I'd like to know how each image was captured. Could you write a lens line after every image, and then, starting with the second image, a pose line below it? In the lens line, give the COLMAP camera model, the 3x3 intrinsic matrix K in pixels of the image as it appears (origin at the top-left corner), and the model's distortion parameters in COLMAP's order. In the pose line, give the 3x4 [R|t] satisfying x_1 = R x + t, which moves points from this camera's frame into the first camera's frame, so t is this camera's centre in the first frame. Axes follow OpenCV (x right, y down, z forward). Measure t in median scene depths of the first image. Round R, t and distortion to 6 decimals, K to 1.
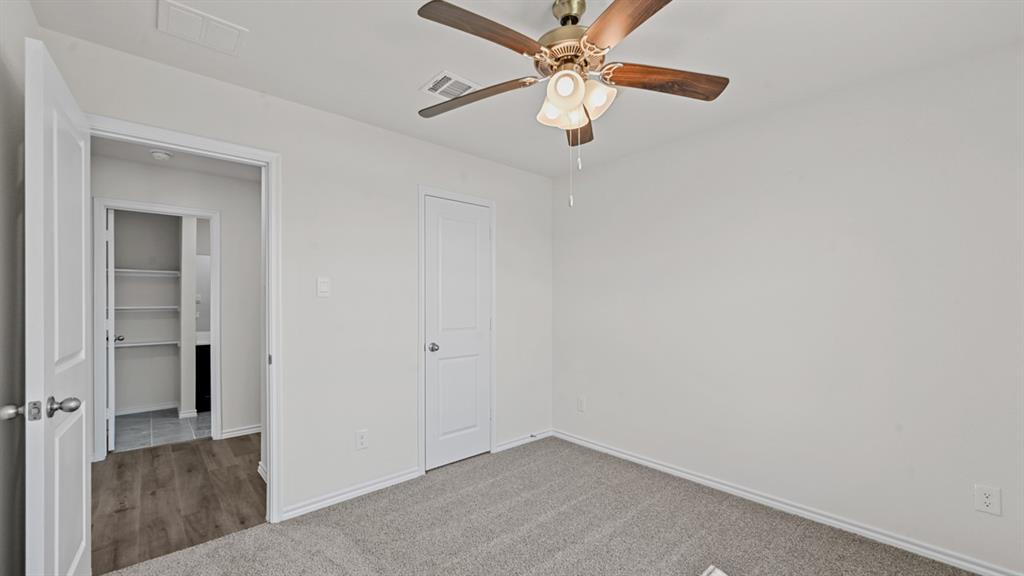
lens RADIAL K [[408.4, 0, 510.6], [0, 408.4, 299.7], [0, 0, 1]] dist [-0.000003, 0.000403]
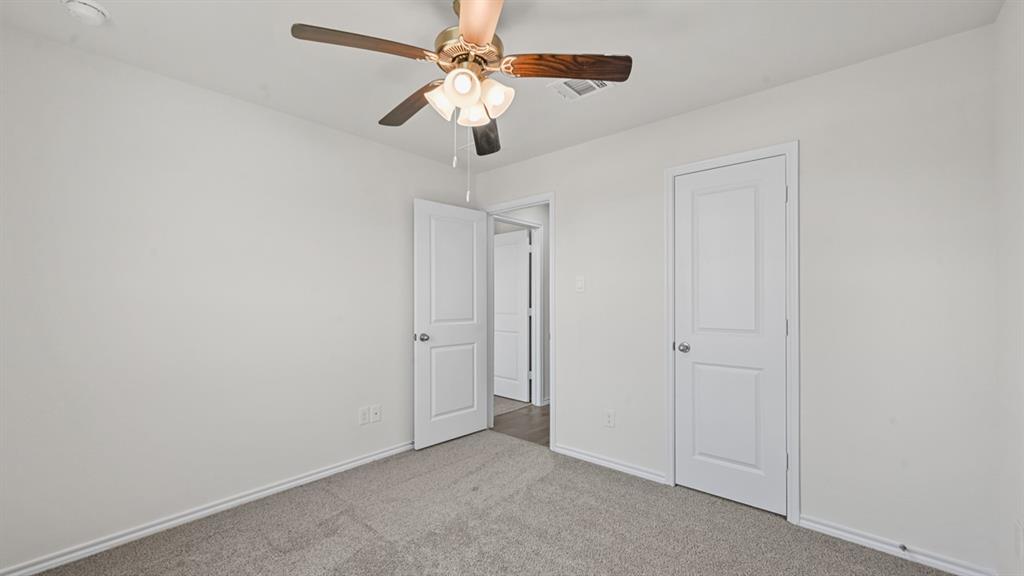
lens RADIAL K [[408.4, 0, 510.6], [0, 408.4, 299.7], [0, 0, 1]] dist [-0.000003, 0.000403]
pose [[0.112932, 0.002786, -0.993599, 0.678293], [0.005909, 0.999977, 0.003475, 0.008615], [0.993585, -0.006264, 0.112913, 0.566487]]
